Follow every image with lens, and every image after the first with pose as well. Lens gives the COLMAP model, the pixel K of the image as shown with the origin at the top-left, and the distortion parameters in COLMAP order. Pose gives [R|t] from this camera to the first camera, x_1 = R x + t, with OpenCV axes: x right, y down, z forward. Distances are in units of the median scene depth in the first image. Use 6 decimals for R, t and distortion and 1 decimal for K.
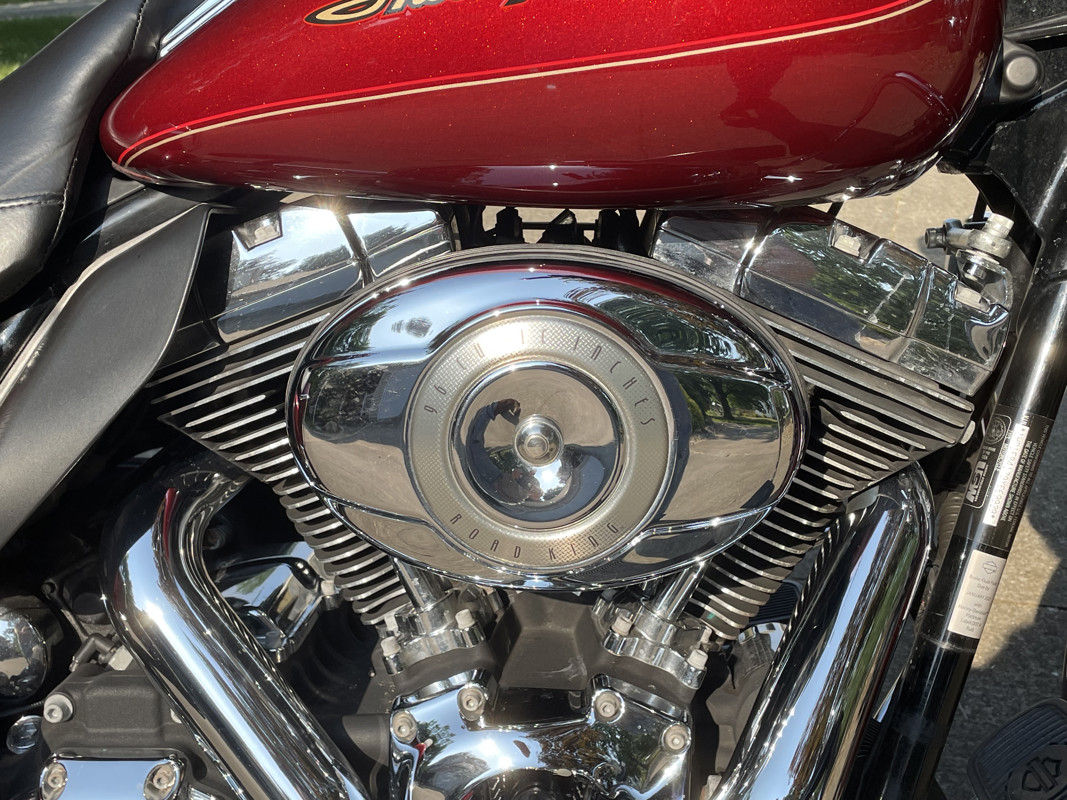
lens RADIAL K [[1244.1, 0, 533.5], [0, 1244.1, 400.0], [0, 0, 1]] dist [-0.002629, -0.003804]
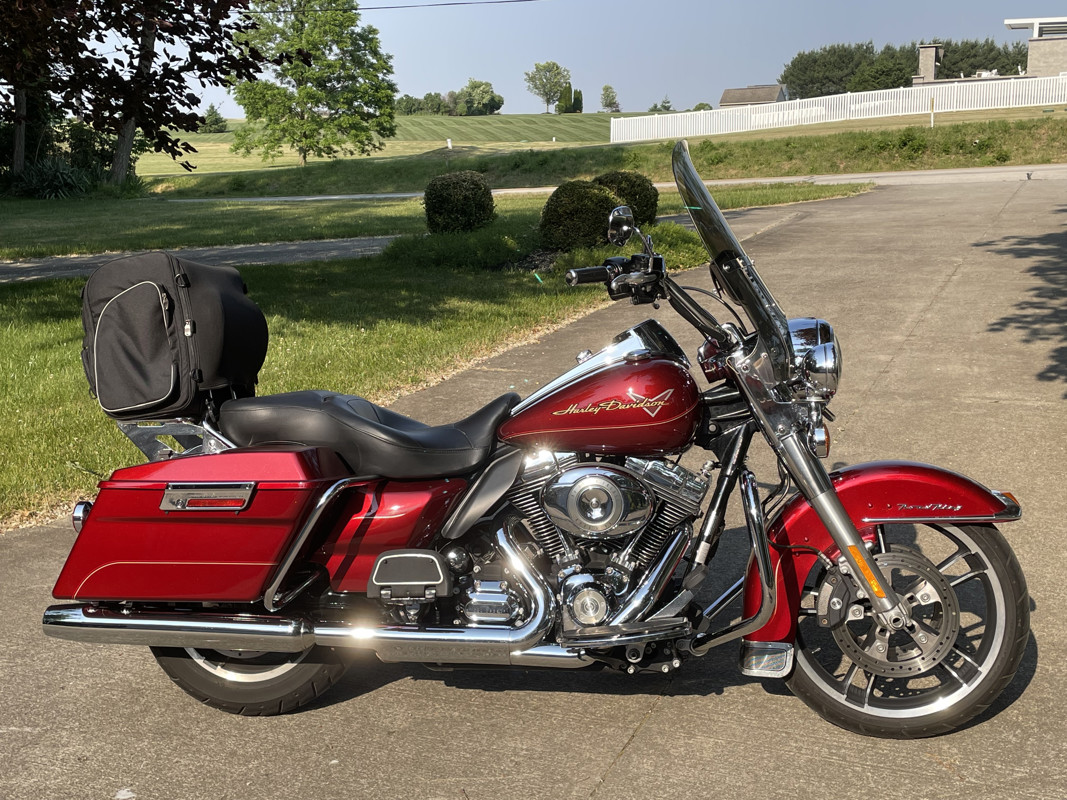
lens RADIAL K [[1244.1, 0, 533.5], [0, 1244.1, 400.0], [0, 0, 1]] dist [-0.002629, -0.003804]
pose [[0.994976, 0.035386, -0.093651, 0.175997], [-0.049482, 0.987024, -0.152761, 0.331480], [0.087030, 0.156628, 0.983816, -3.281189]]
